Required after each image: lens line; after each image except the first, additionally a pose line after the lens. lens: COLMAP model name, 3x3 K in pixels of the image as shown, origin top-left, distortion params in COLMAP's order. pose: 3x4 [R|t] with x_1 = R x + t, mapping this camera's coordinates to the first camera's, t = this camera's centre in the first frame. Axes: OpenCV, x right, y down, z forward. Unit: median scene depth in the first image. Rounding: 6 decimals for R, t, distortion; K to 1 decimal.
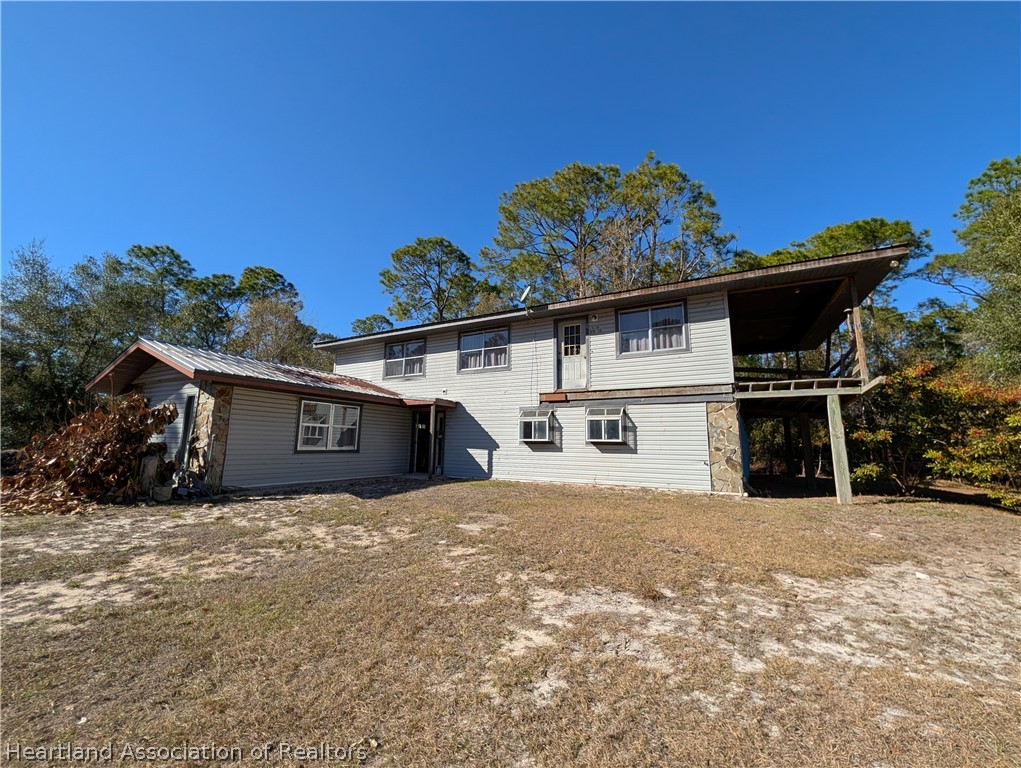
lens RADIAL K [[396.2, 0, 512.8], [0, 396.2, 383.1], [0, 0, 1]] dist [-0.000017, -0.000119]
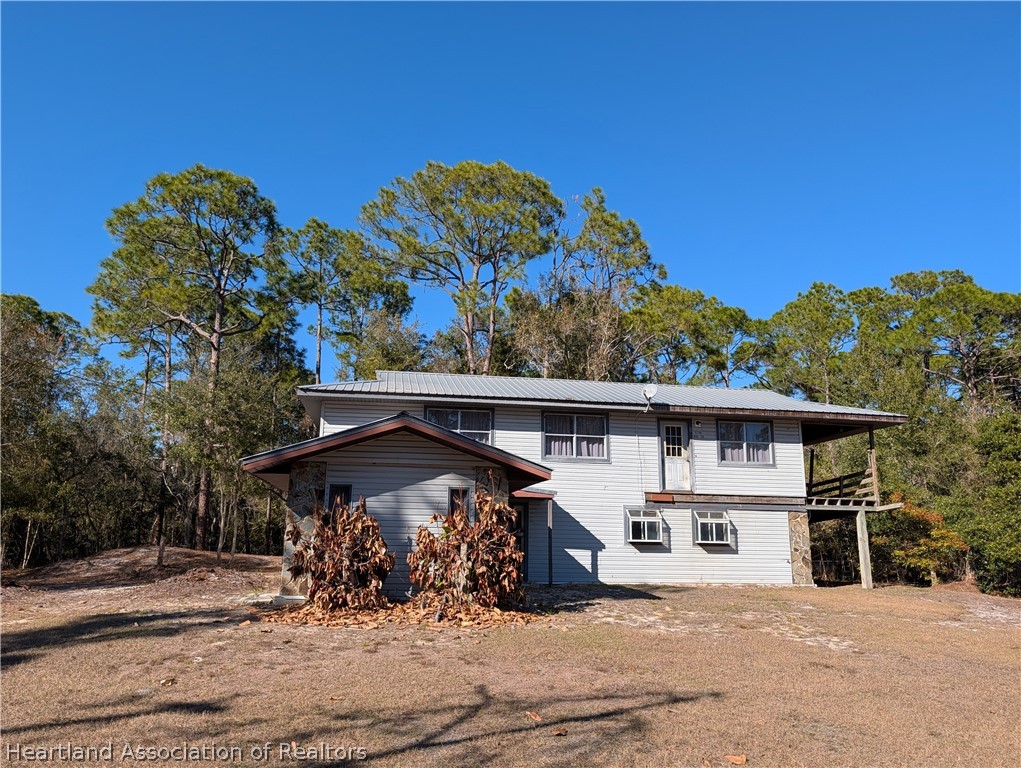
lens RADIAL K [[712.6, 0, 509.8], [0, 712.6, 383.8], [0, 0, 1]] dist [-0.050025, 0.001447]
pose [[0.818503, 0.134740, 0.558478, -1.268763], [-0.102787, 0.990768, -0.088391, -0.051538], [-0.565232, 0.014944, 0.824797, -0.268379]]
